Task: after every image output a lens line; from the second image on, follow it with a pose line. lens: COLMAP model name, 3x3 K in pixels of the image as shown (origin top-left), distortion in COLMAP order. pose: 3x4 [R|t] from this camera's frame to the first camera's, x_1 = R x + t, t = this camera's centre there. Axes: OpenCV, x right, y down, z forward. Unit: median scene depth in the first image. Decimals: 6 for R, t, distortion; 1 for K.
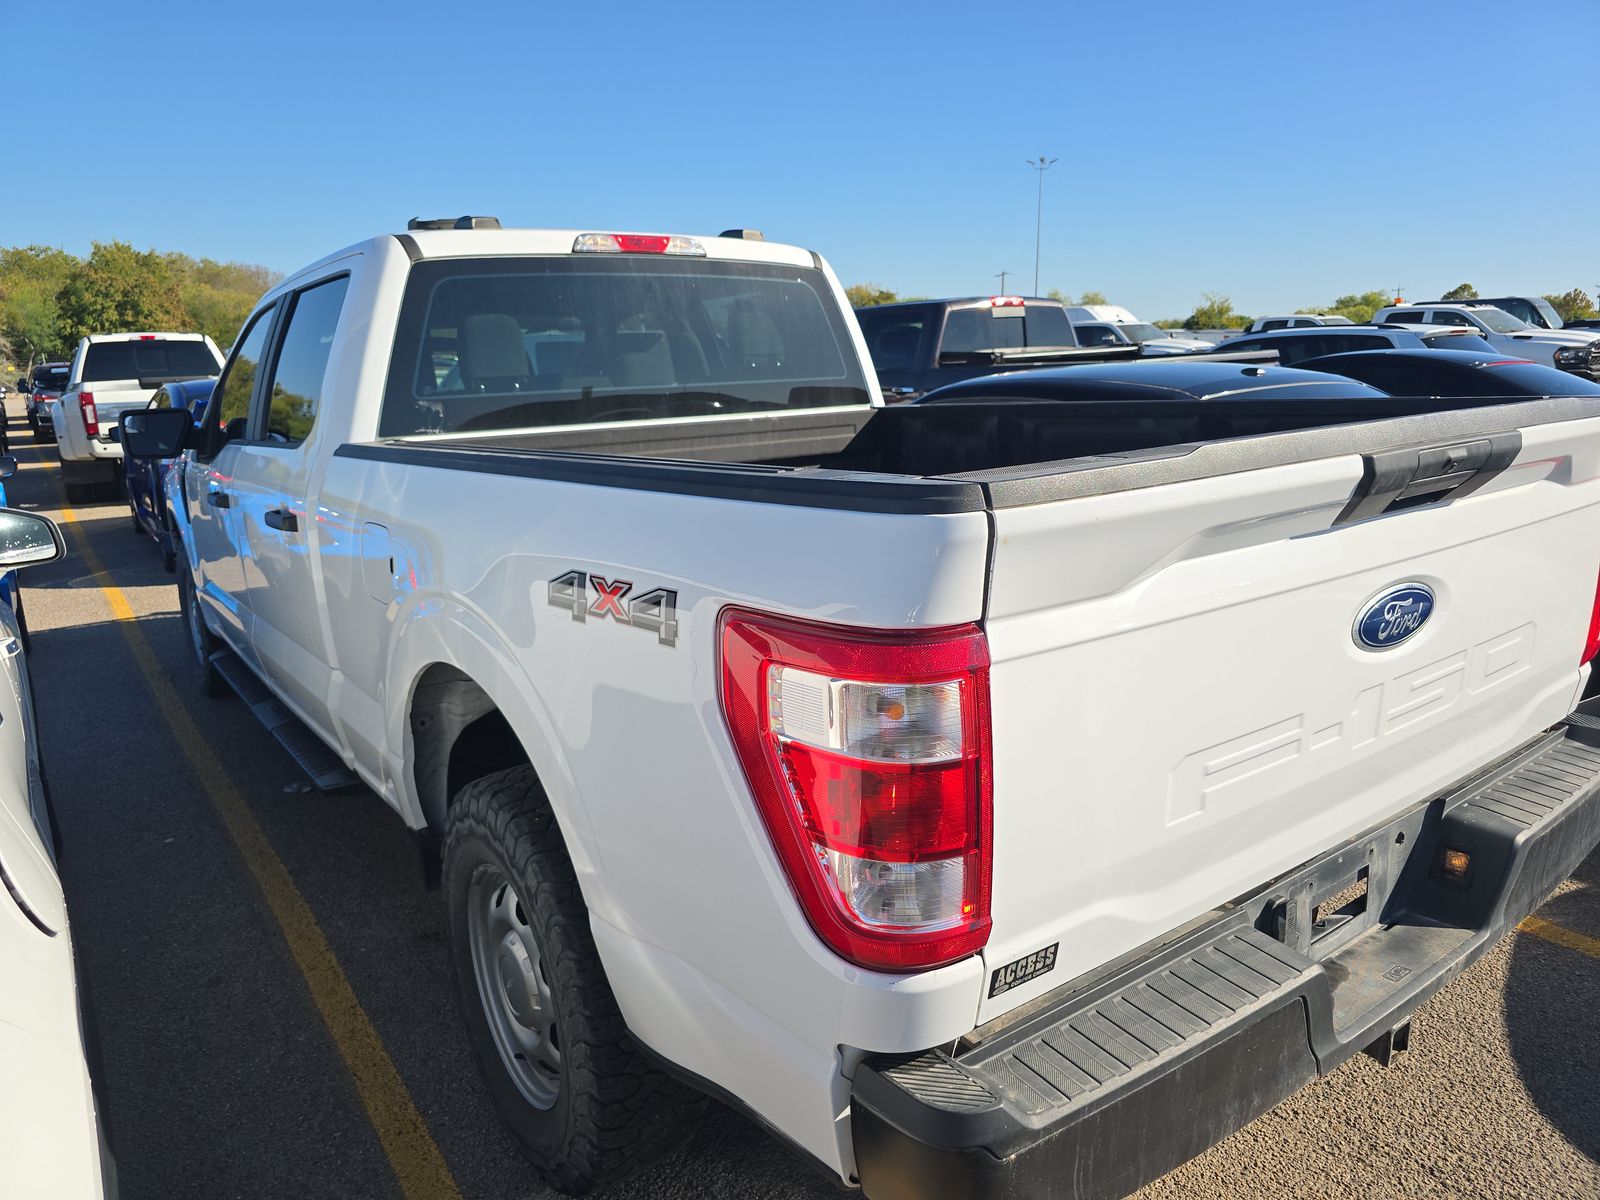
lens RADIAL K [[1090.6, 0, 807.6], [0, 1090.6, 603.7], [0, 0, 1]] dist [0.042675, -0.040742]
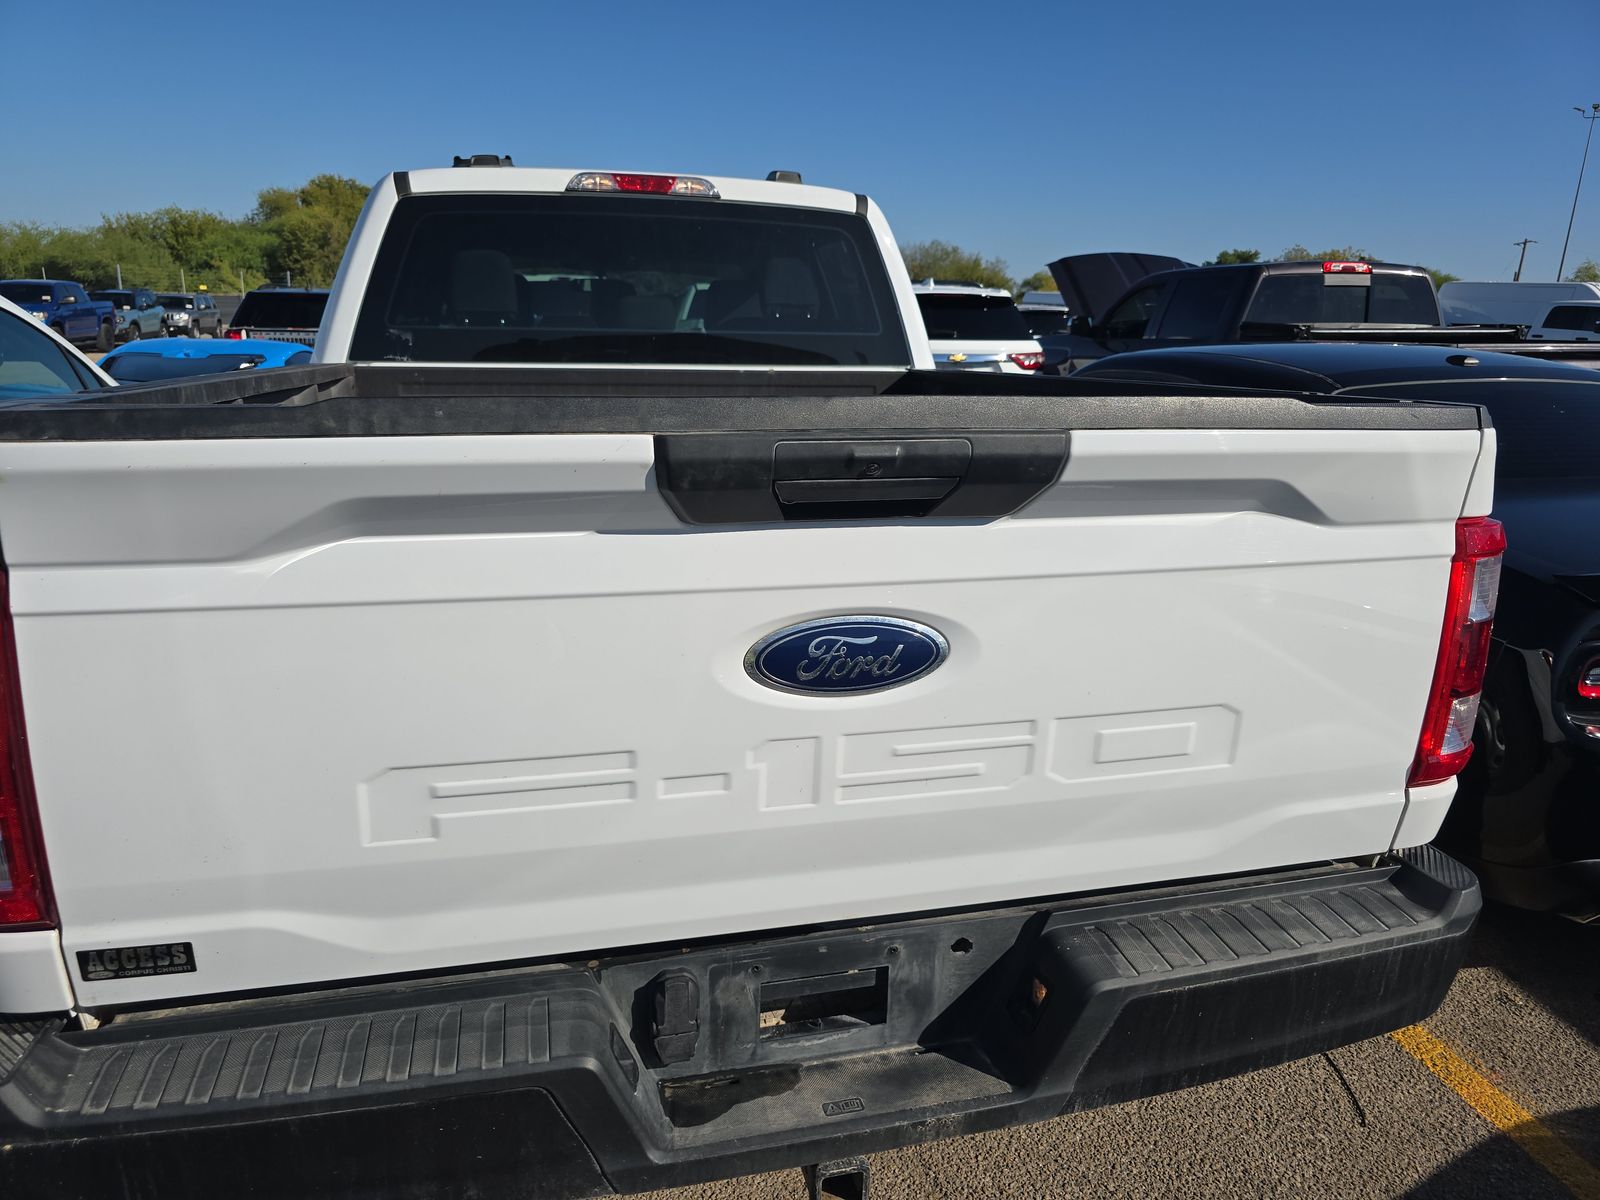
lens RADIAL K [[1090.6, 0, 812.4], [0, 1090.6, 597.7], [0, 0, 1]] dist [0.042675, -0.040742]
pose [[0.924962, 0.140664, -0.353071, 0.399711], [-0.130501, 0.990054, 0.052557, -0.033858], [0.356952, -0.002537, 0.934119, 0.140871]]
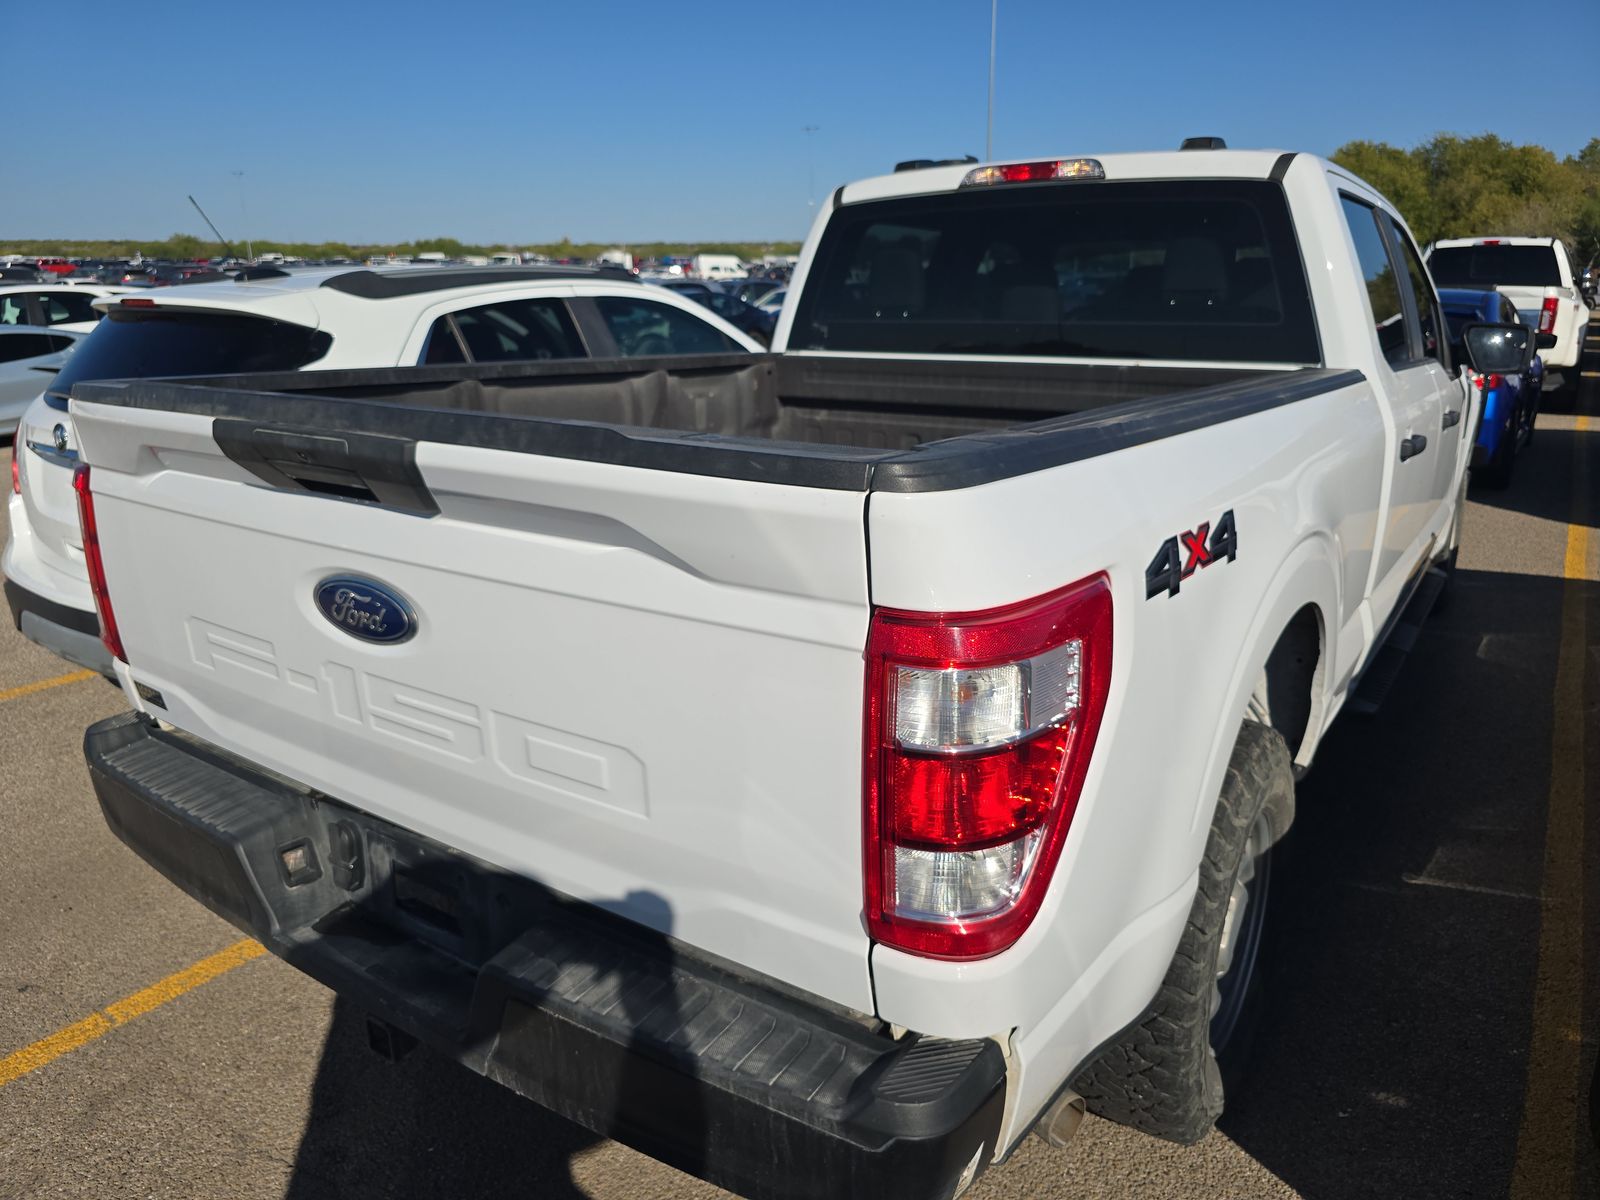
lens RADIAL K [[1090.6, 0, 795.8], [0, 1090.6, 601.0], [0, 0, 1]] dist [0.042675, -0.040742]
pose [[0.325326, 0.290292, -0.899941, 0.780273], [-0.213471, 0.949690, 0.229170, -0.151634], [0.921191, 0.117557, 0.370928, 0.512540]]
